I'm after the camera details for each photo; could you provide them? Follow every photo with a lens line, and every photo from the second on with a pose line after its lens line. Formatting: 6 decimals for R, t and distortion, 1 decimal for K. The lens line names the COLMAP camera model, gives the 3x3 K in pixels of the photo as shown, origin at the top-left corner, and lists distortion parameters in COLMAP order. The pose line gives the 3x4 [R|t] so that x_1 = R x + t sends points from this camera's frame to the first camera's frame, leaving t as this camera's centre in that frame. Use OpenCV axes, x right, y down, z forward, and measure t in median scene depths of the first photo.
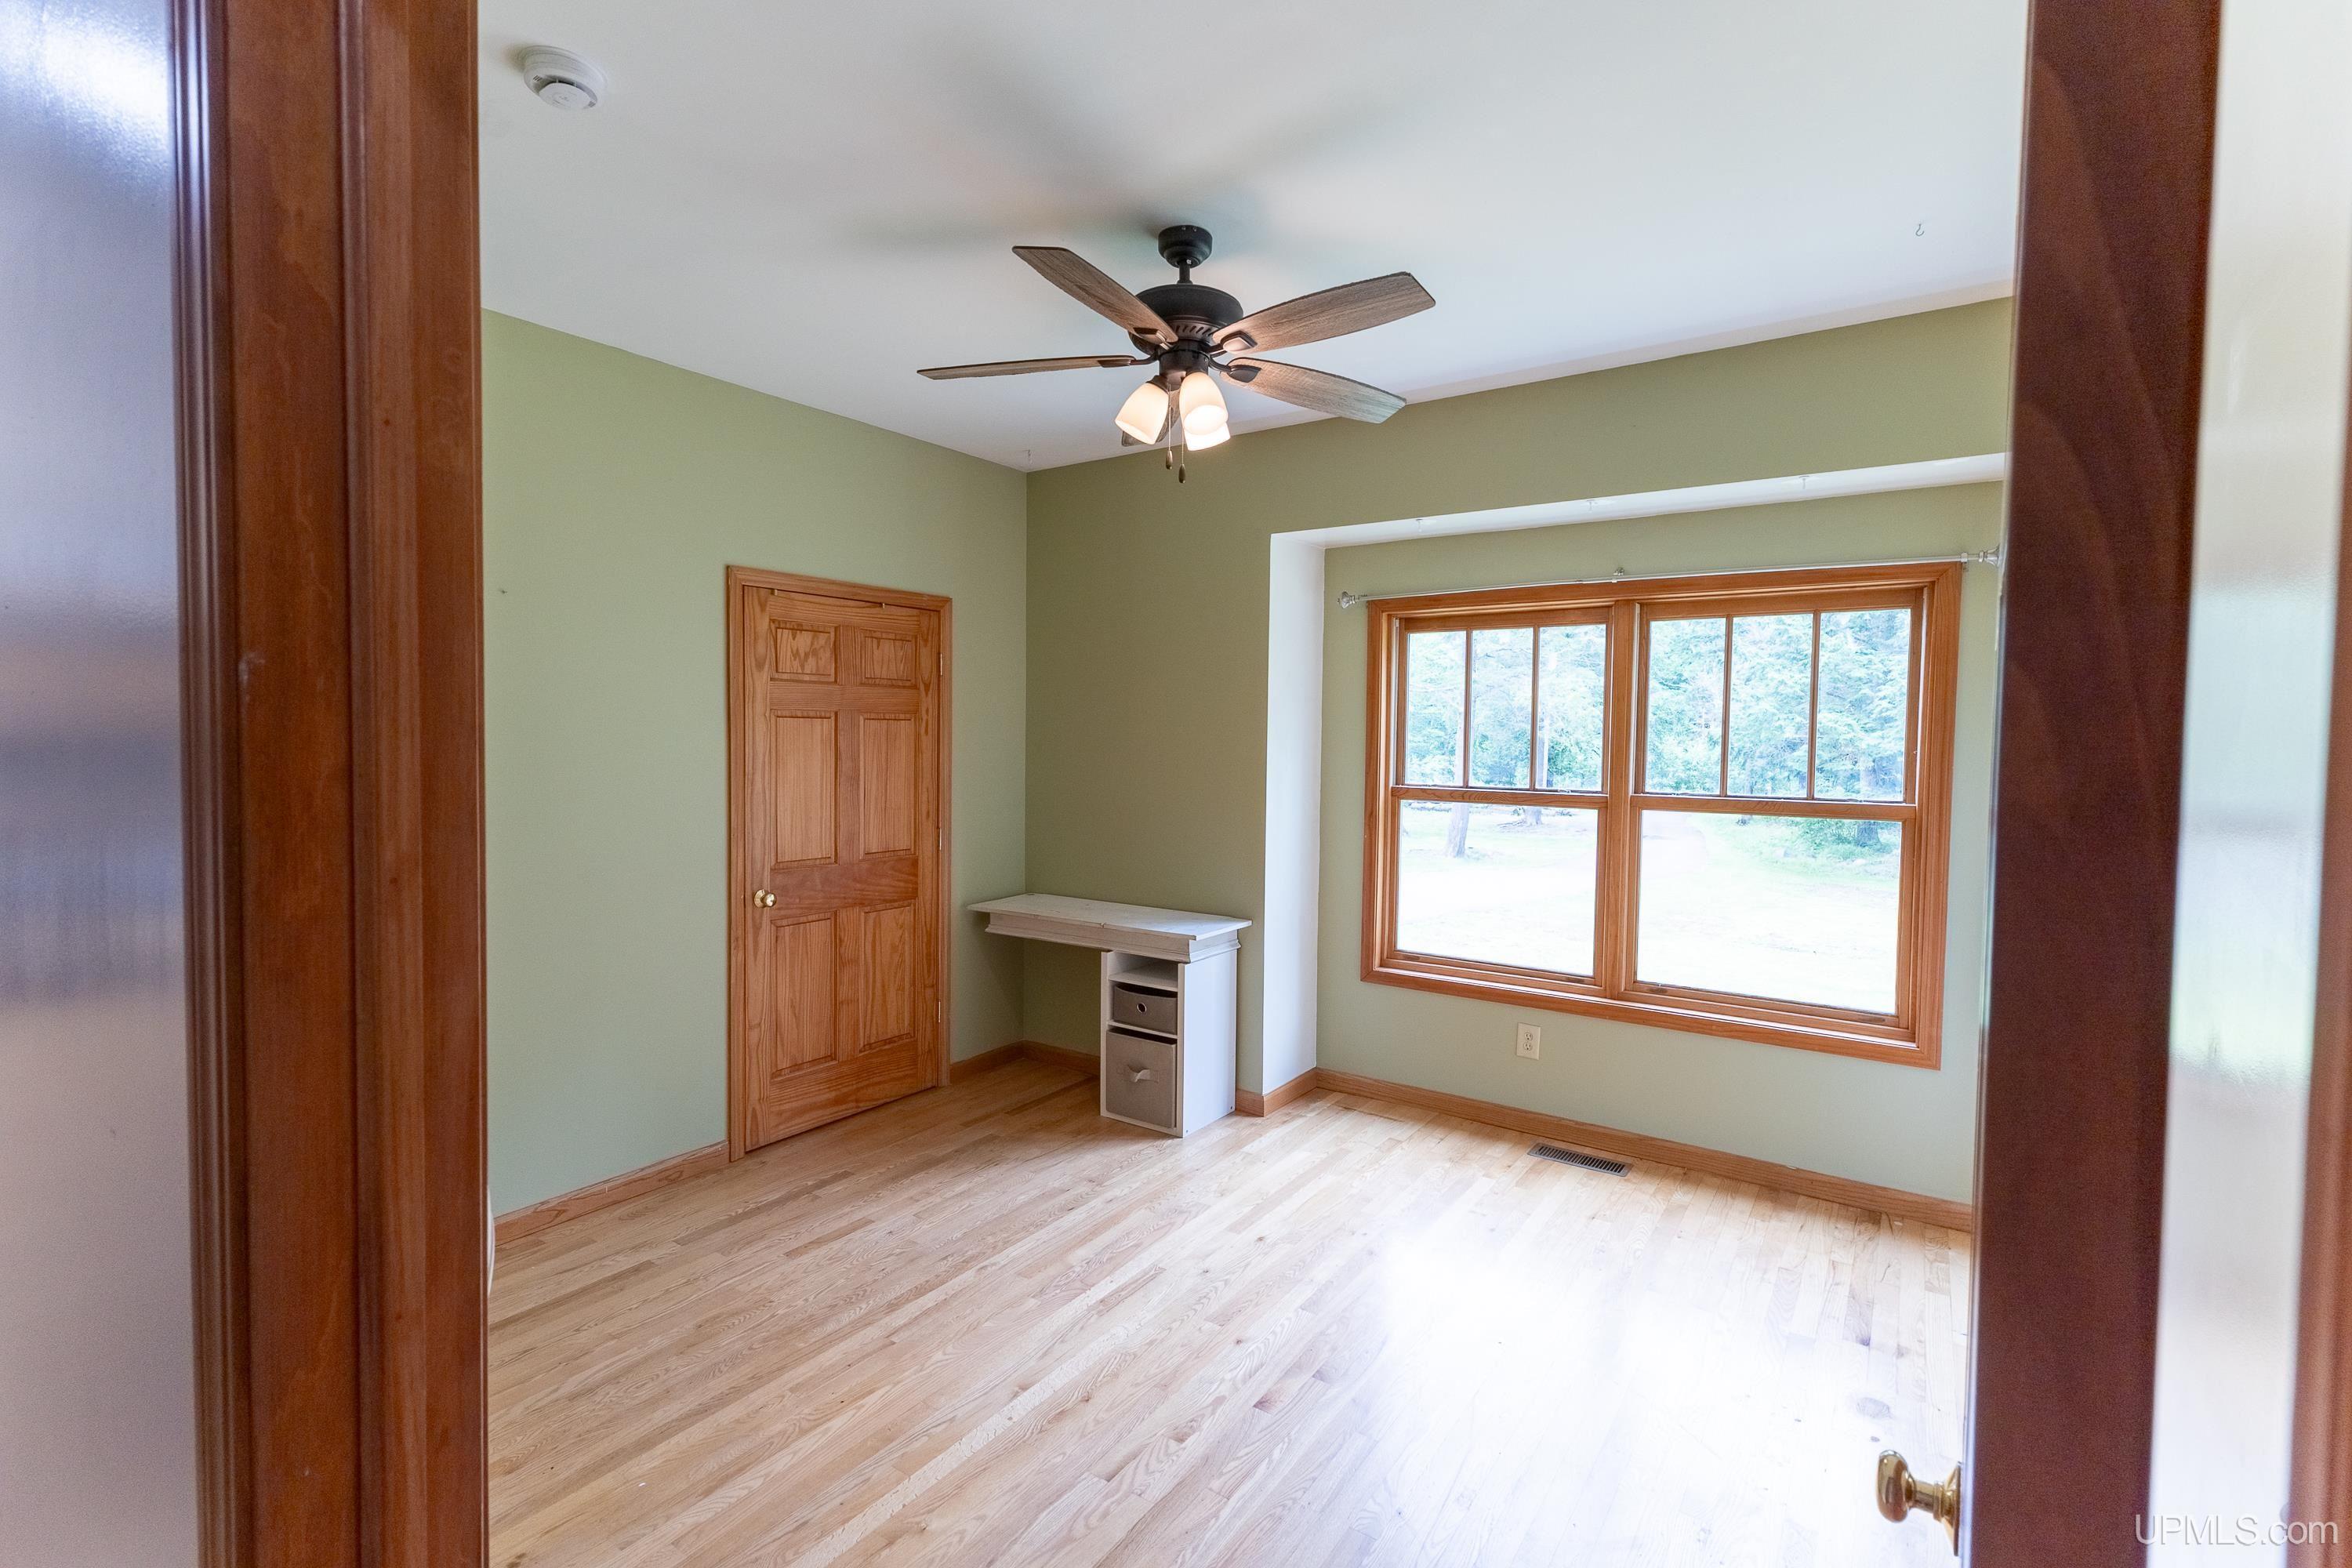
lens RADIAL K [[1074.4, 0, 1177.8], [0, 1074.4, 777.9], [0, 0, 1]] dist [0.002558, 0.000251]
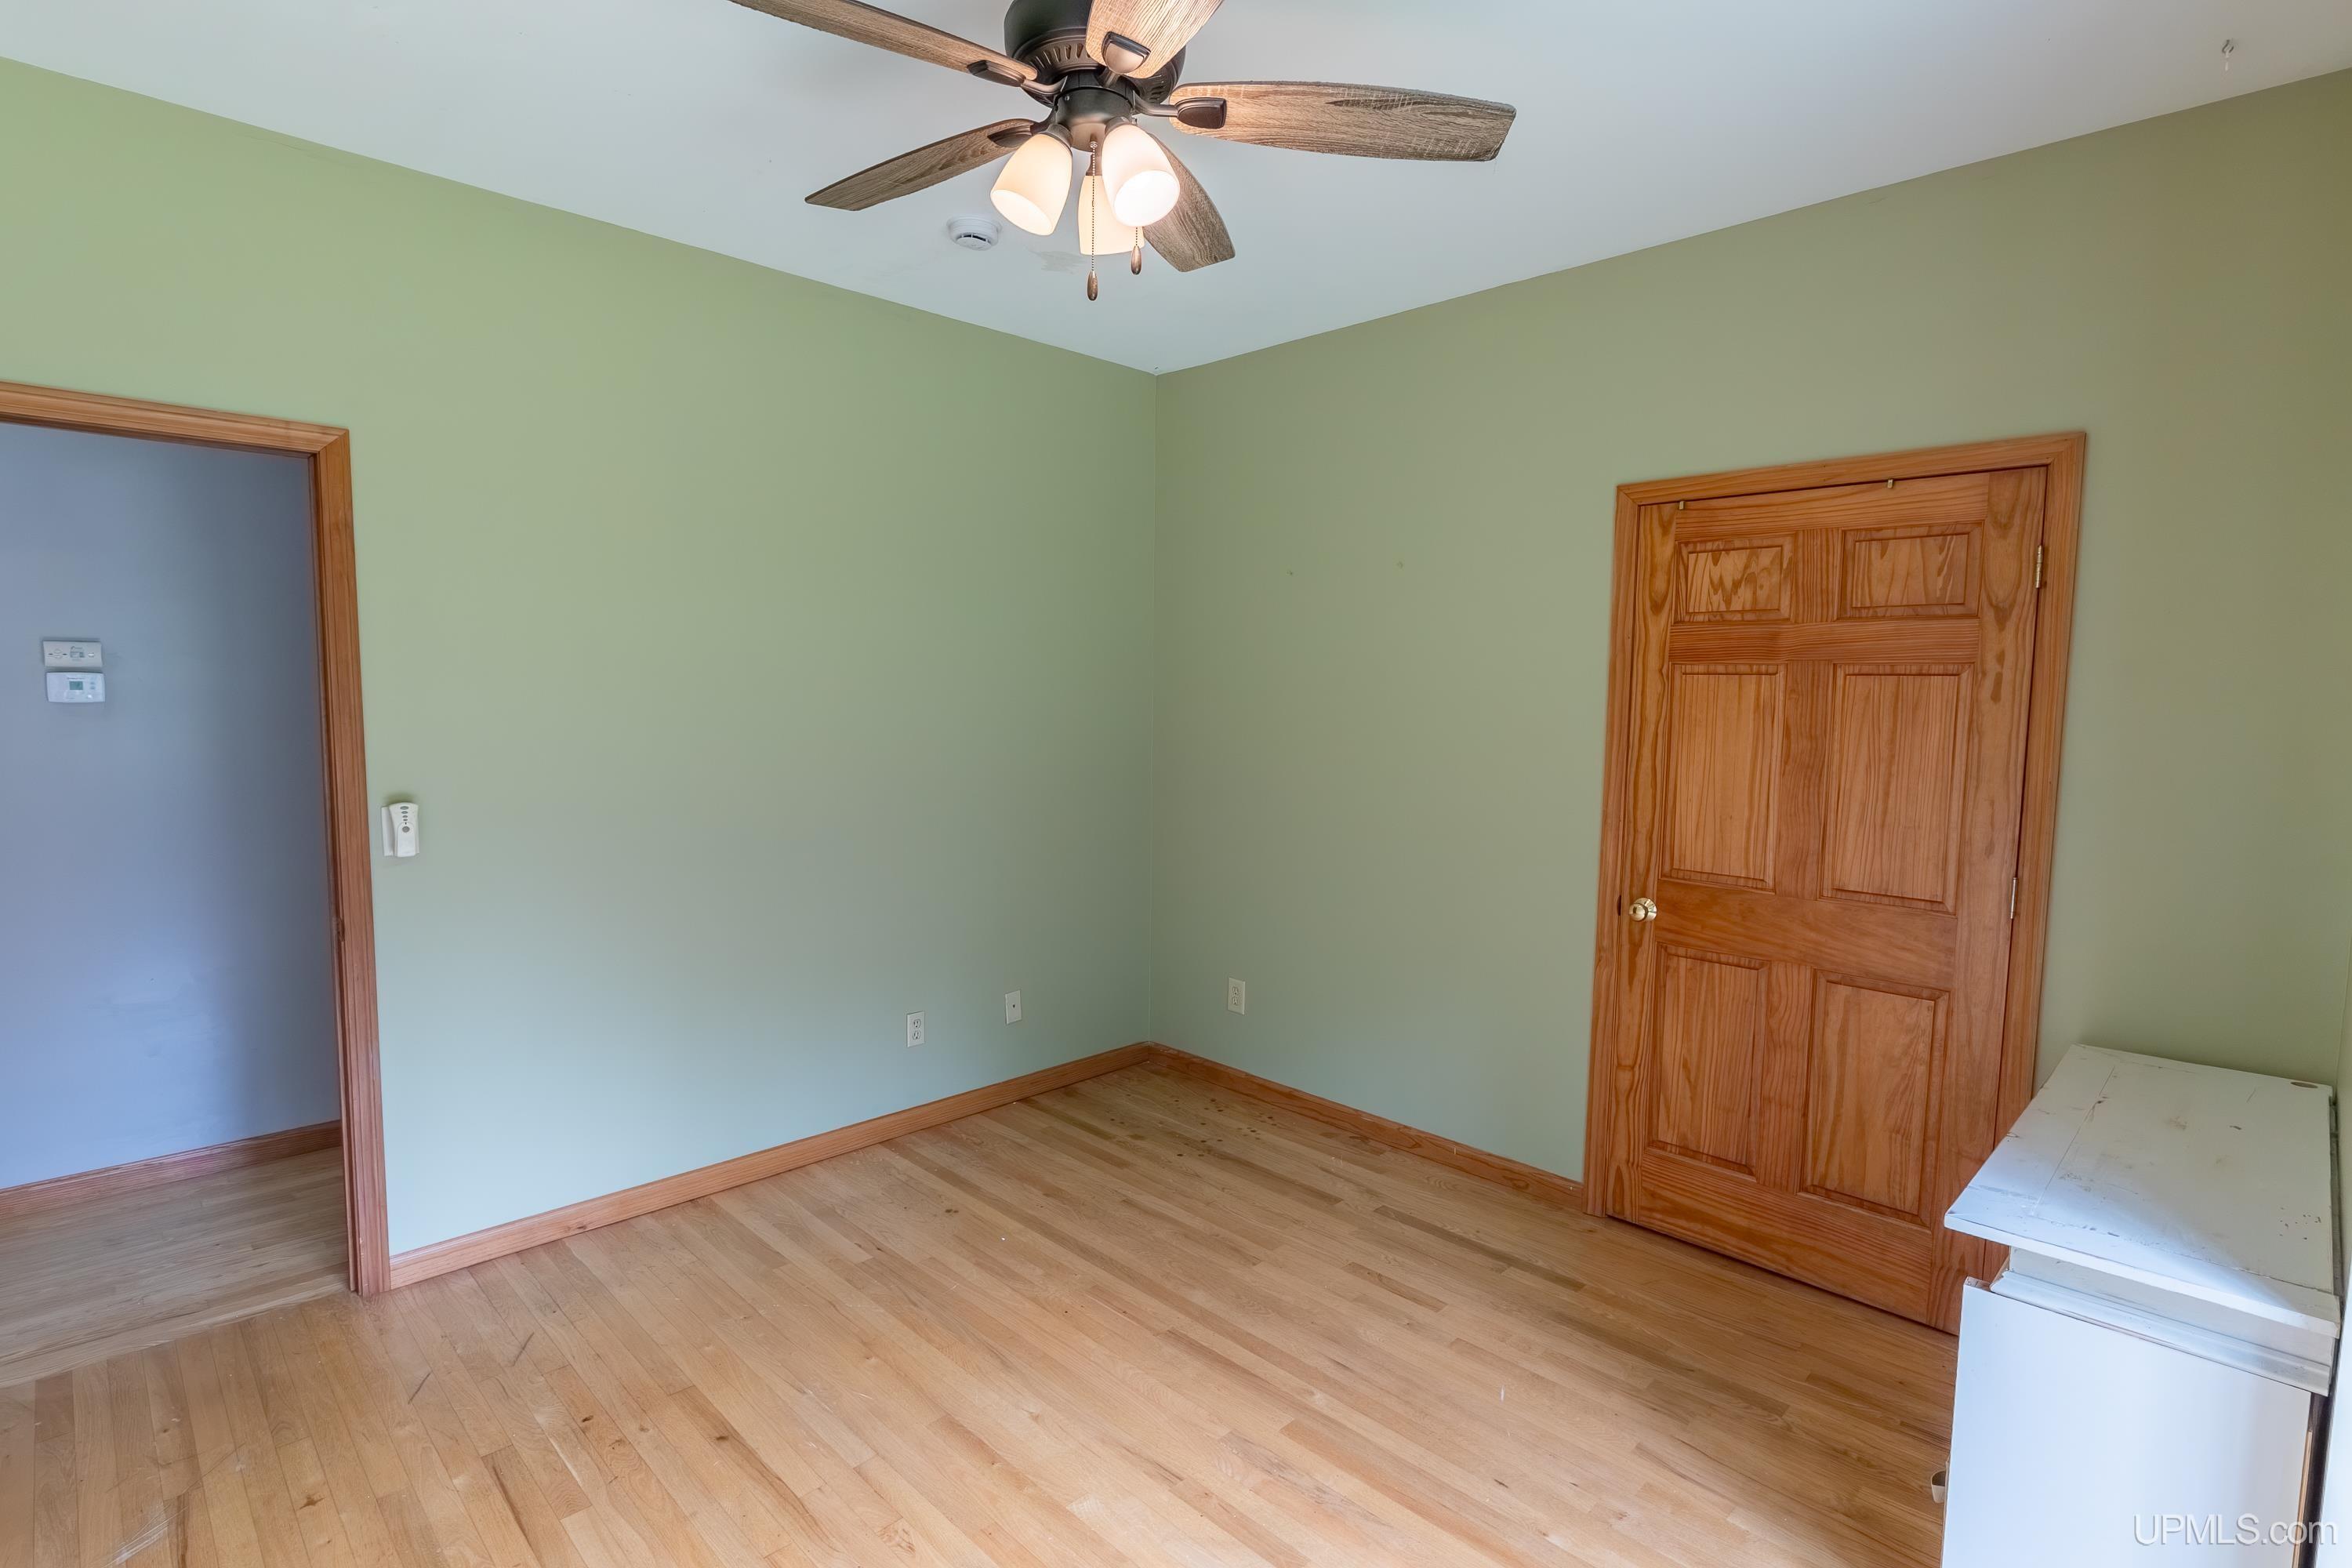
lens RADIAL K [[1152.2, 0, 1175.7], [0, 1152.2, 778.3], [0, 0, 1]] dist [-0.002061, -0.000017]
pose [[-0.185649, 0.072037, -0.979972, 0.611705], [-0.051558, 0.995221, 0.082925, -0.042144], [0.981263, 0.065920, -0.181048, 1.034754]]
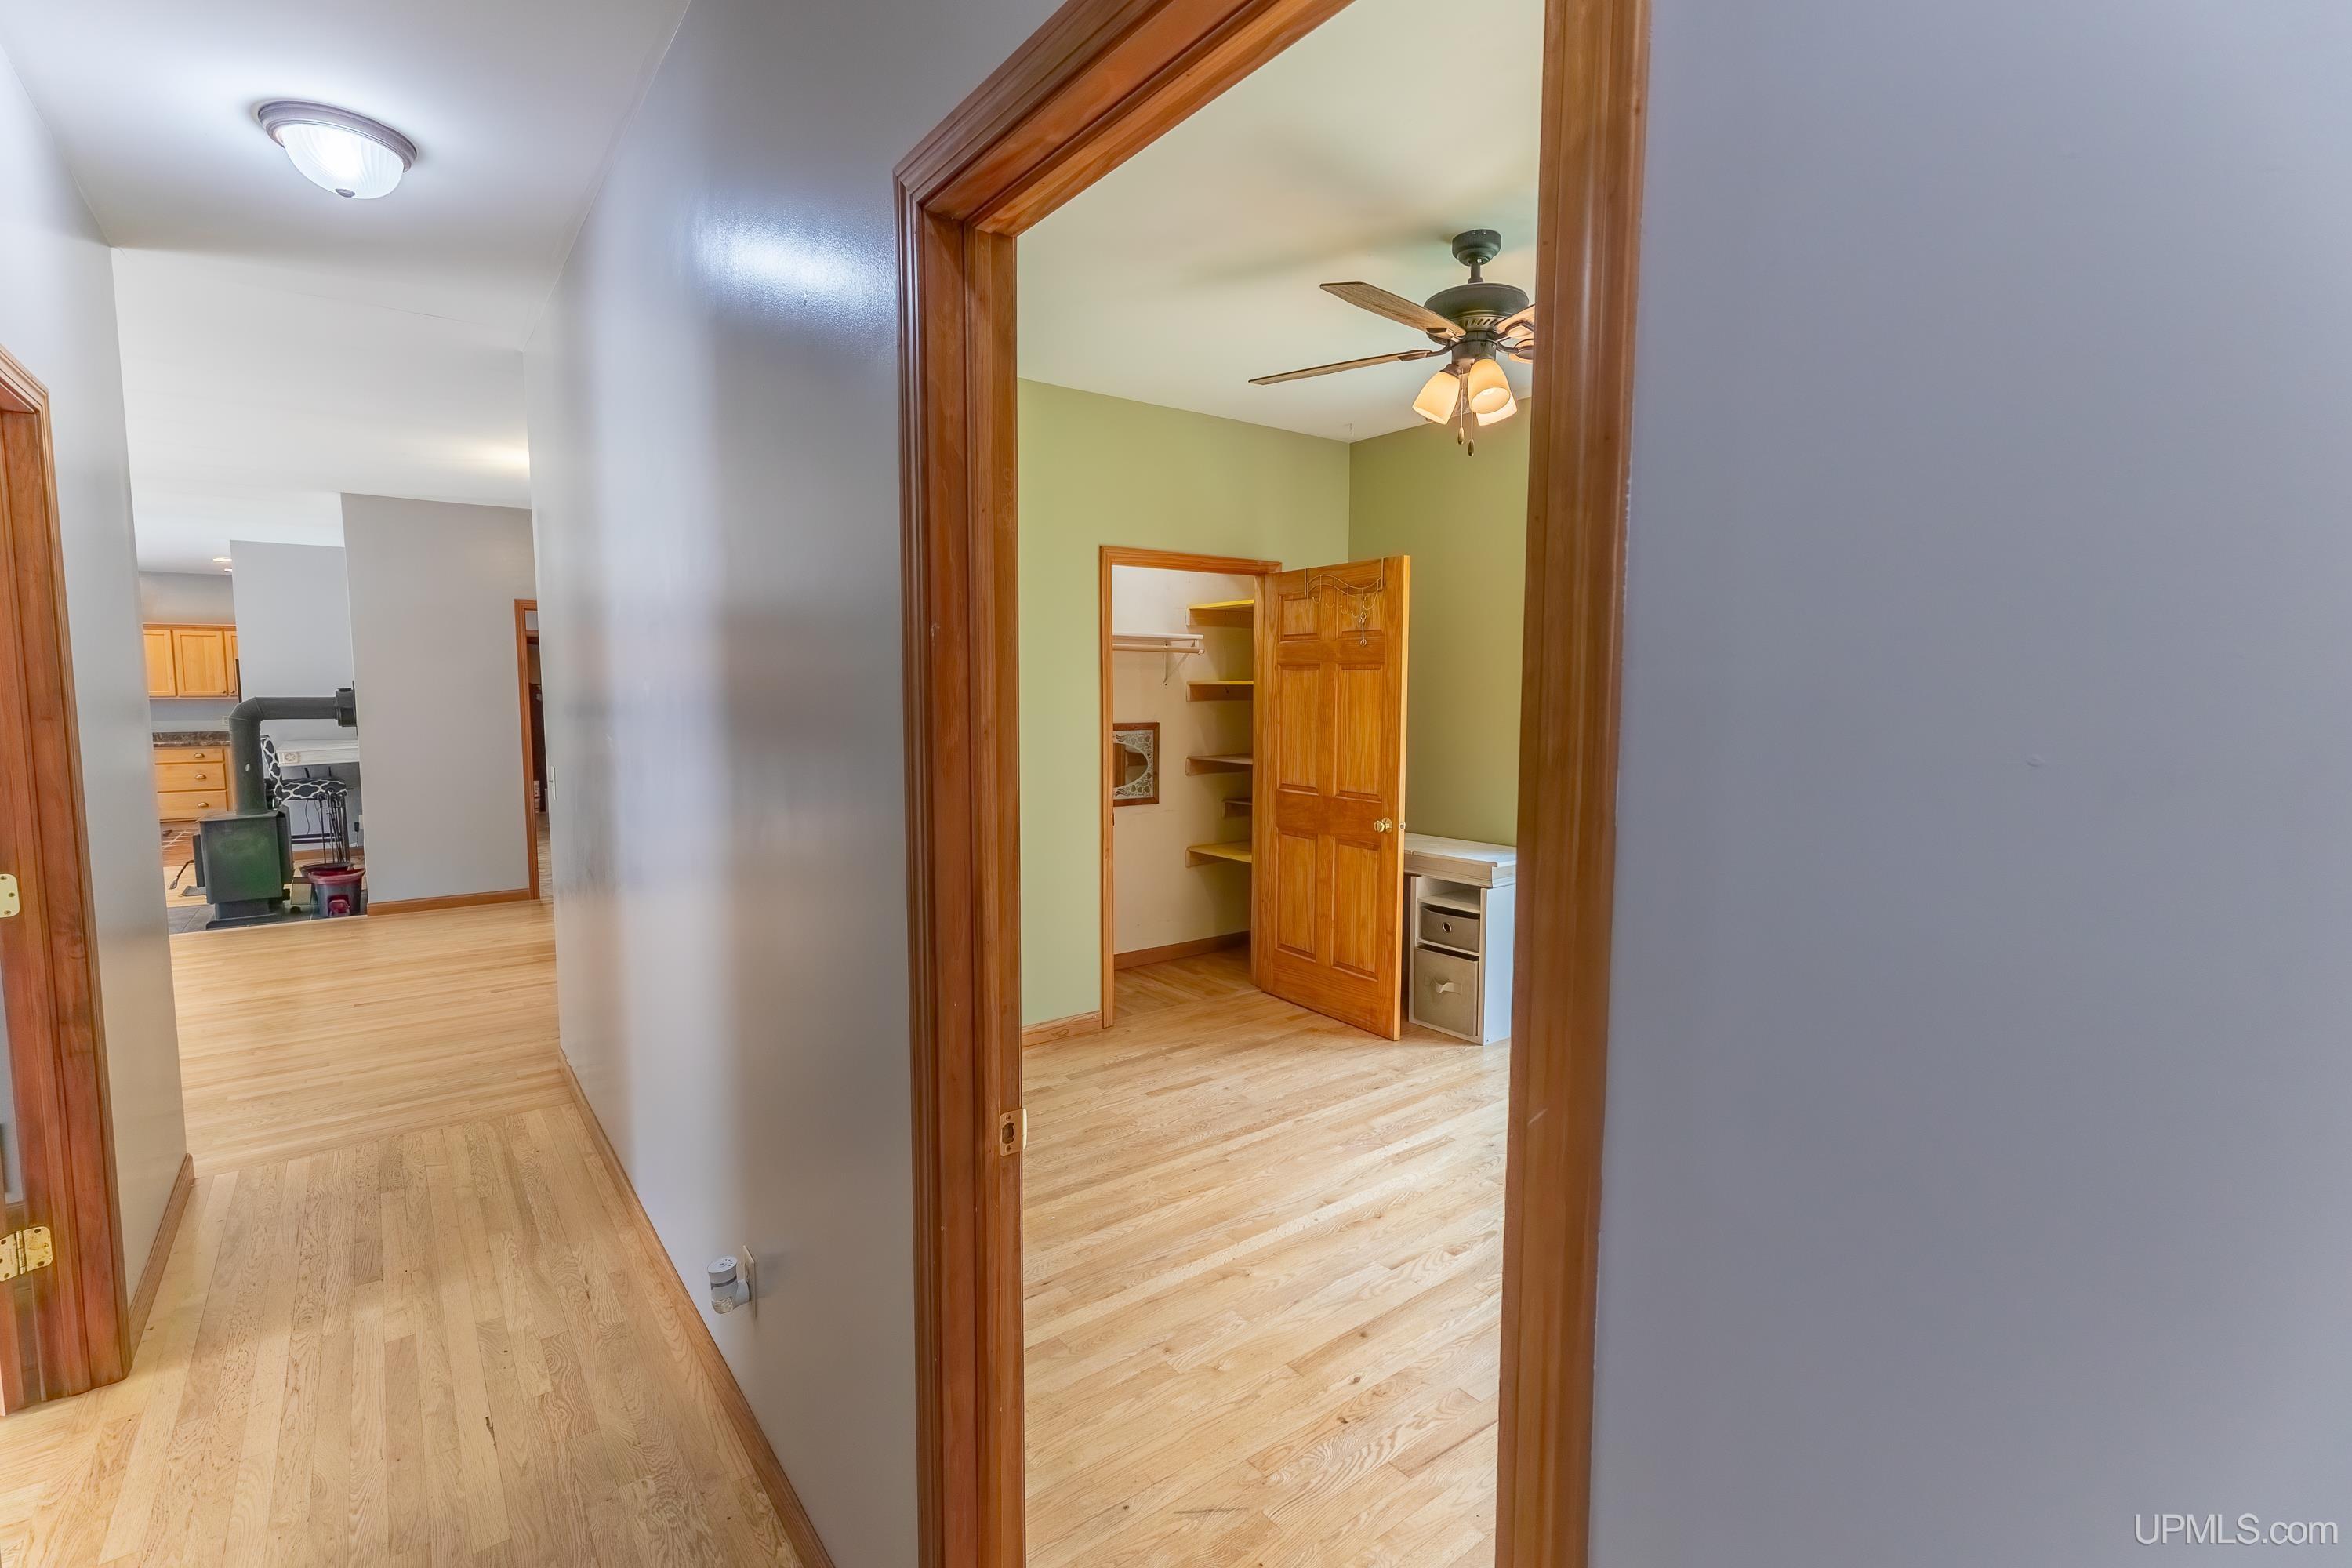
lens RADIAL K [[1069.3, 0, 1165.2], [0, 1069.3, 783.4], [0, 0, 1]] dist [0.000398, -0.000079]
pose [[0.947961, 0.014812, -0.318043, 0.053412], [-0.000242, 0.998950, 0.045804, 0.020588], [0.318387, -0.043343, 0.946969, -0.176016]]
